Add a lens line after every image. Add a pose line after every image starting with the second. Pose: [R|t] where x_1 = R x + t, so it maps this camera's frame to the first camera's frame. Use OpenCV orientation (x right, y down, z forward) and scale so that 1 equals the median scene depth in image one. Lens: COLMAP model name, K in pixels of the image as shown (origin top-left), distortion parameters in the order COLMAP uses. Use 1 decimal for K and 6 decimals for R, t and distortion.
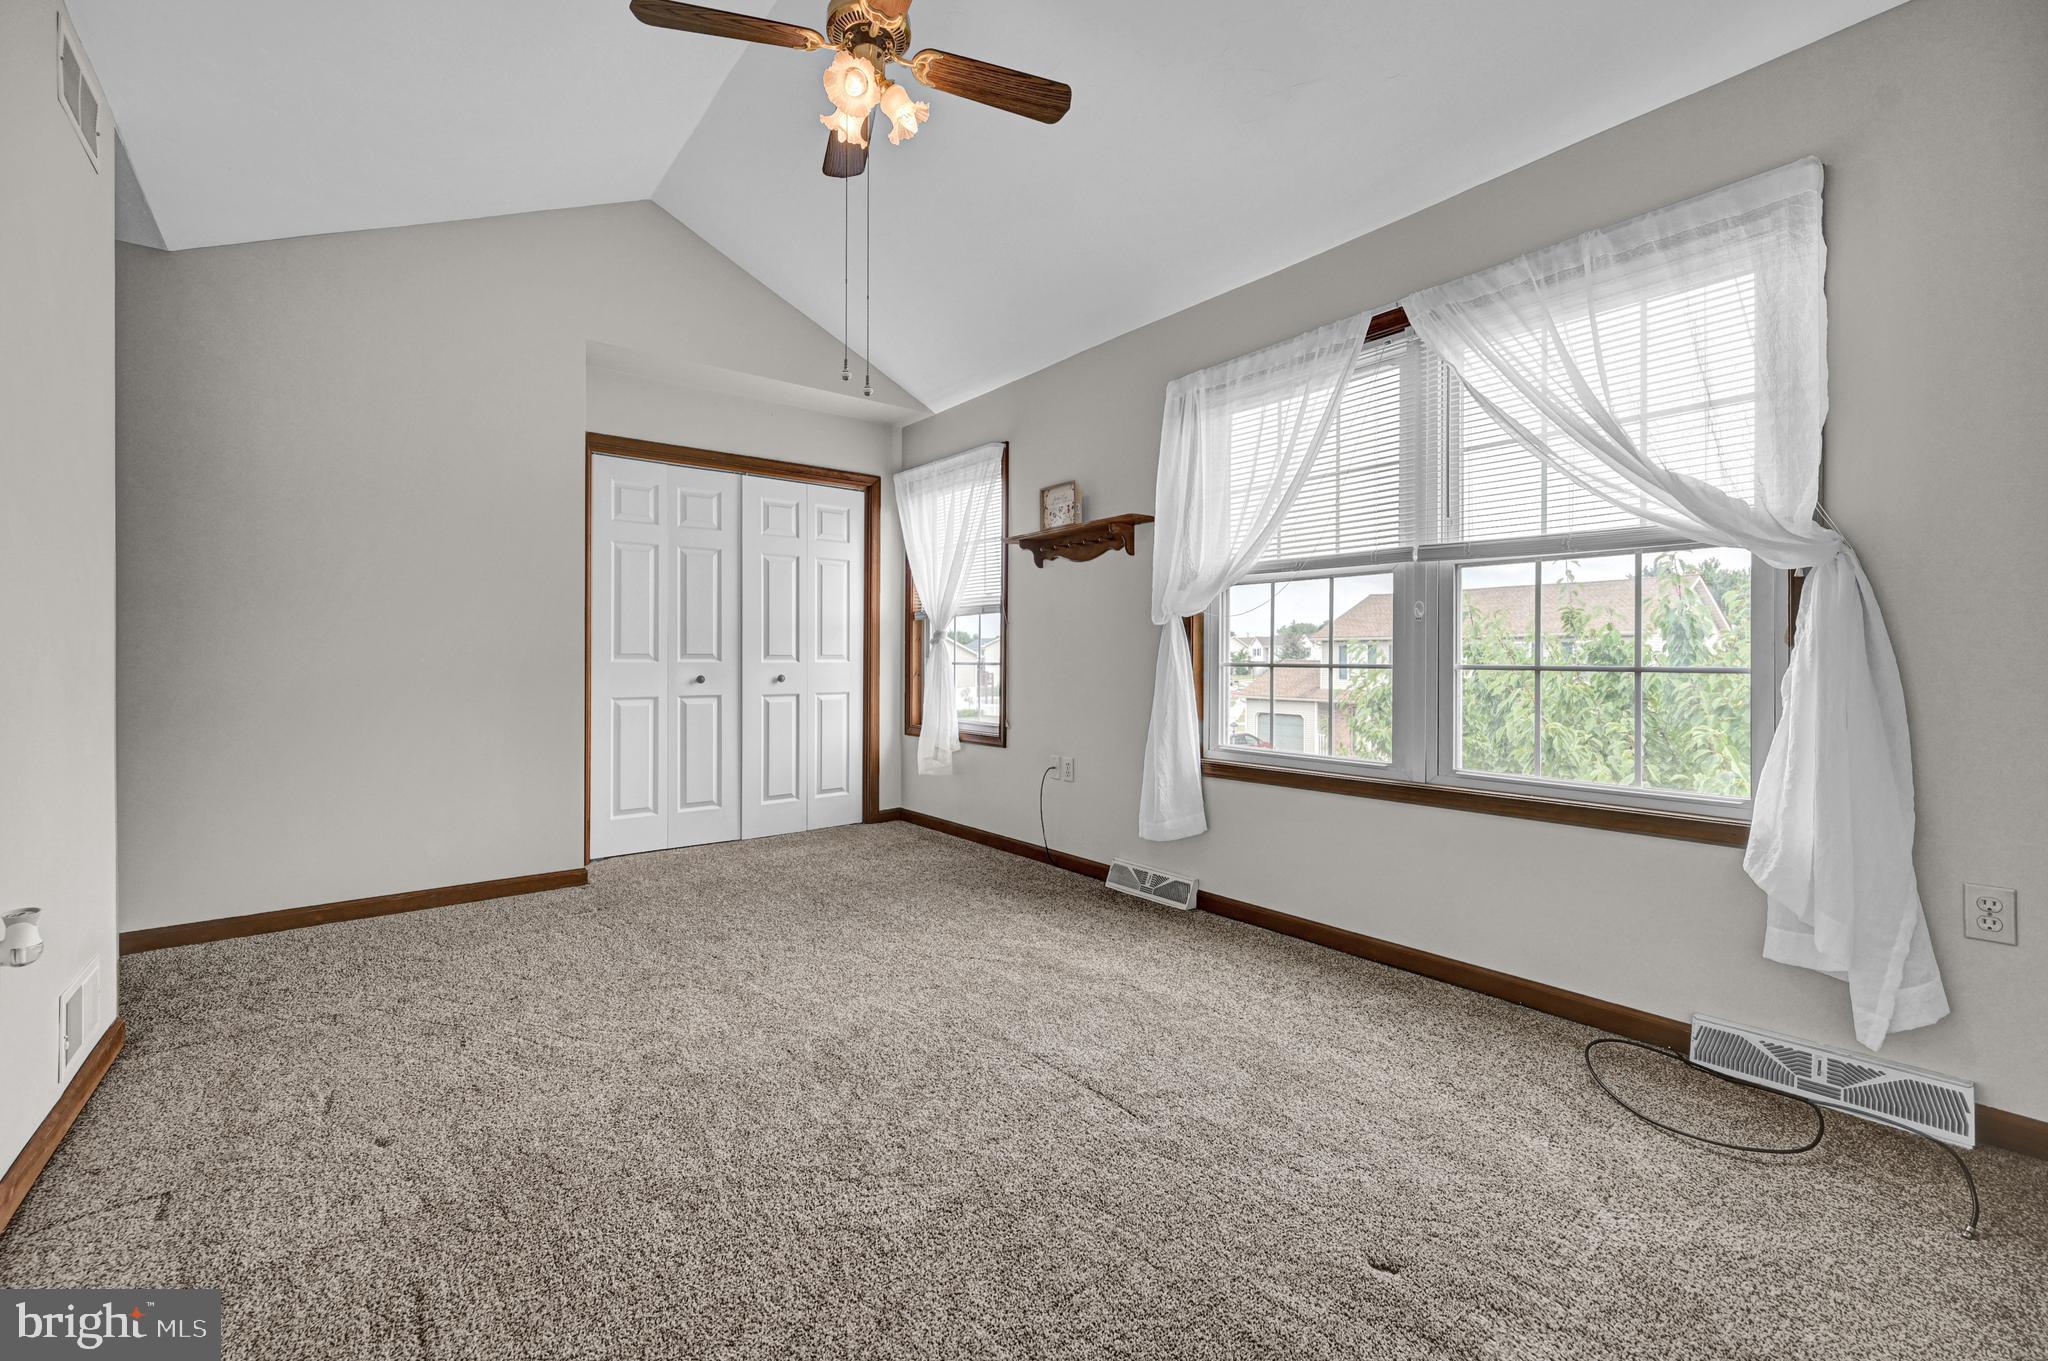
lens RADIAL K [[846.9, 0, 1018.3], [0, 846.9, 661.7], [0, 0, 1]] dist [-0.001119, -0.000328]
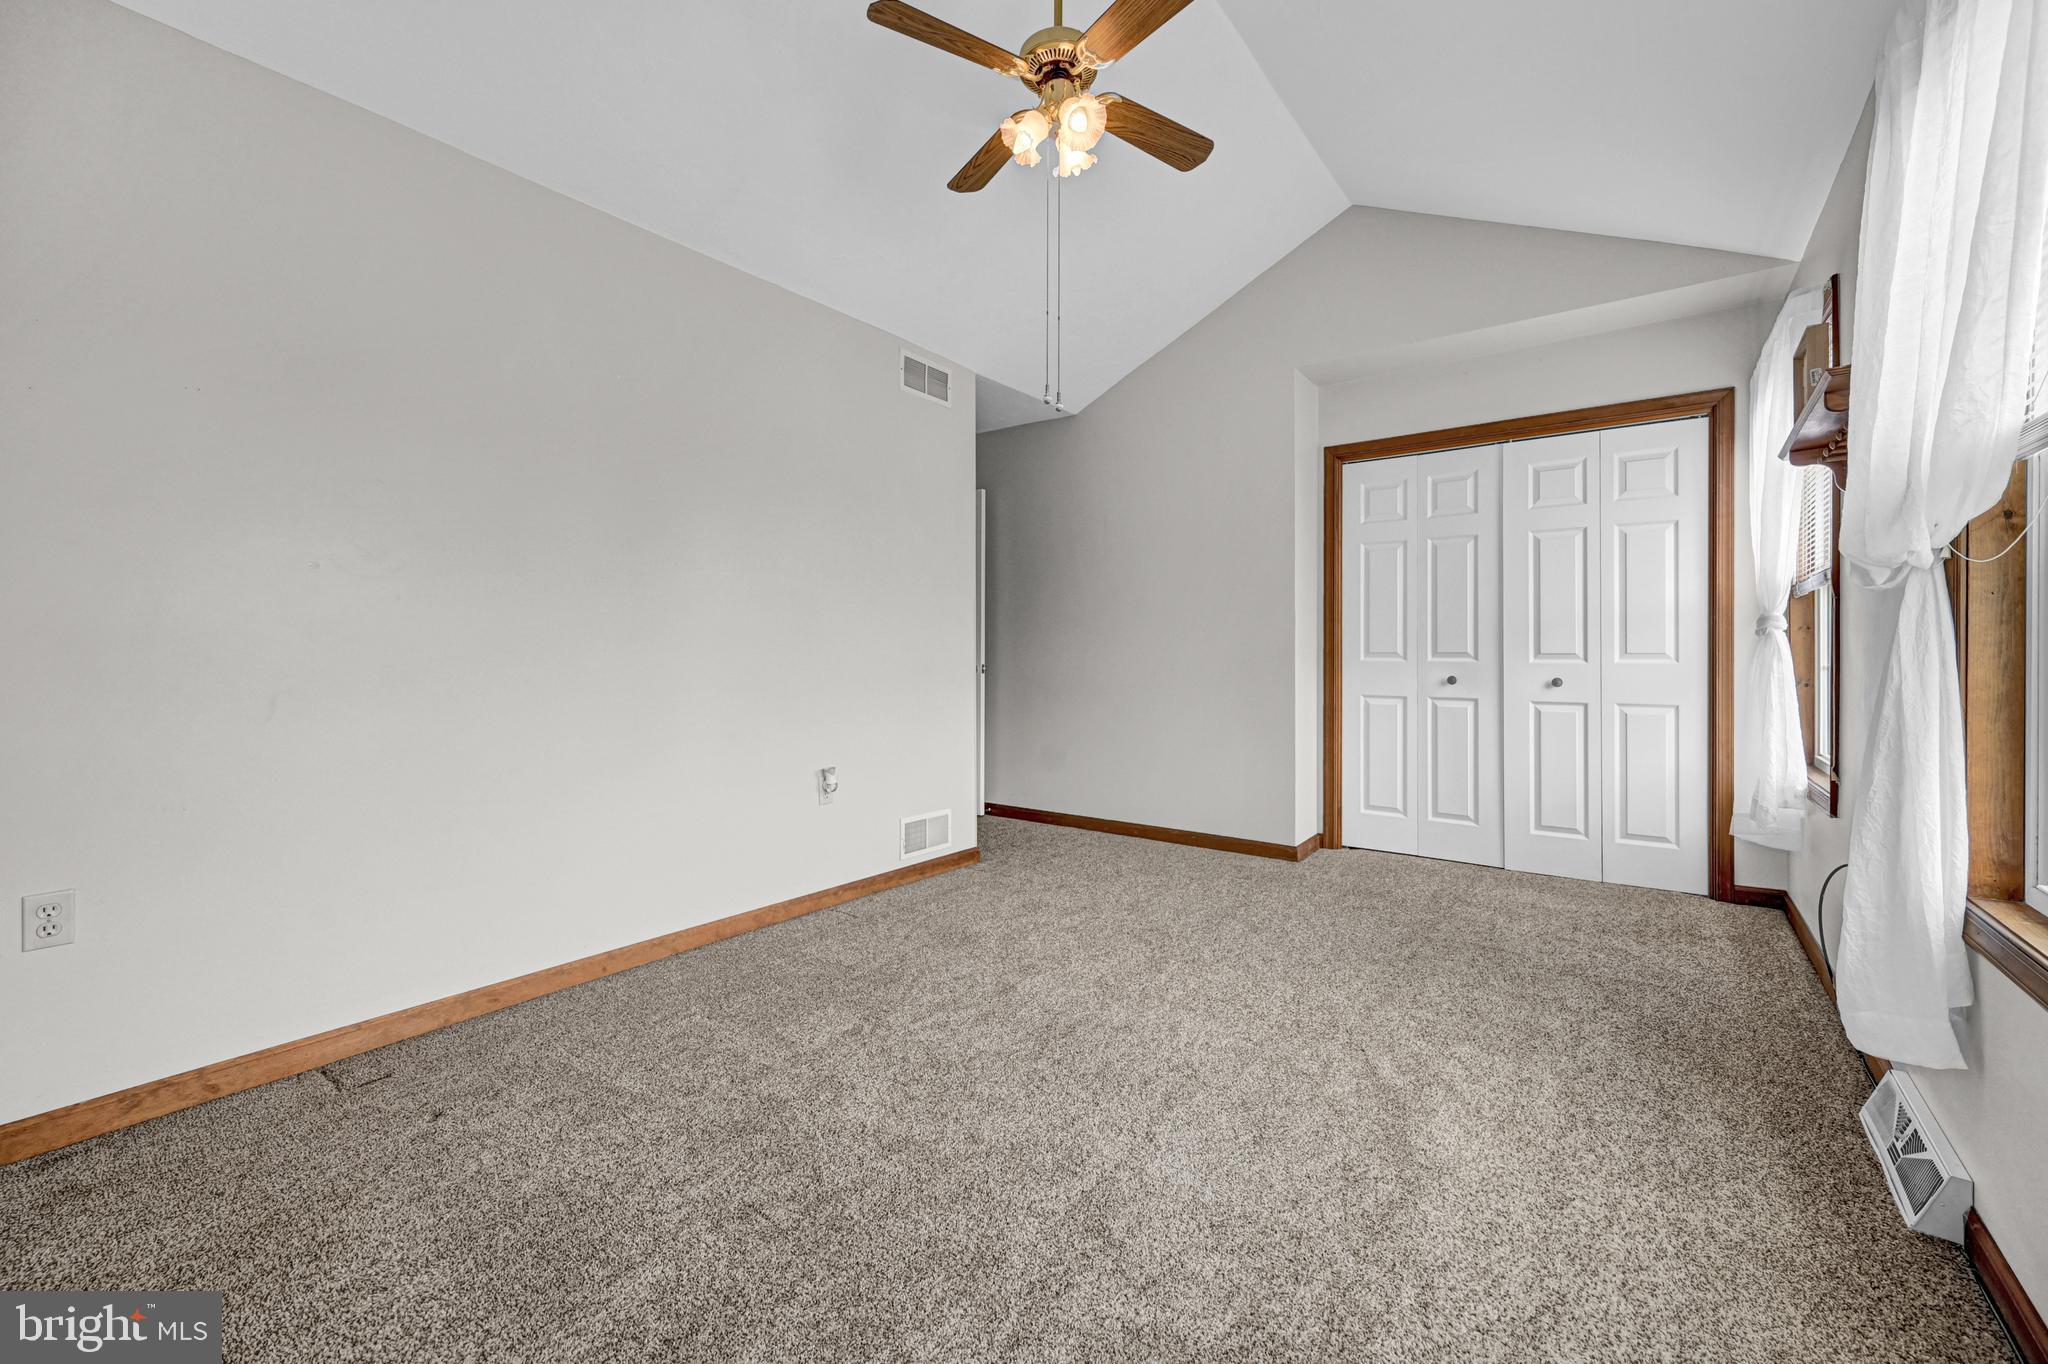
lens RADIAL K [[827.5, 0, 1014.4], [0, 827.5, 650.6], [0, 0, 1]] dist [0.000222, 0.000210]
pose [[0.236041, -0.004839, -0.971731, 0.400502], [-0.006001, 0.999961, -0.006437, -0.002481], [0.971724, 0.007351, 0.236003, 0.346108]]
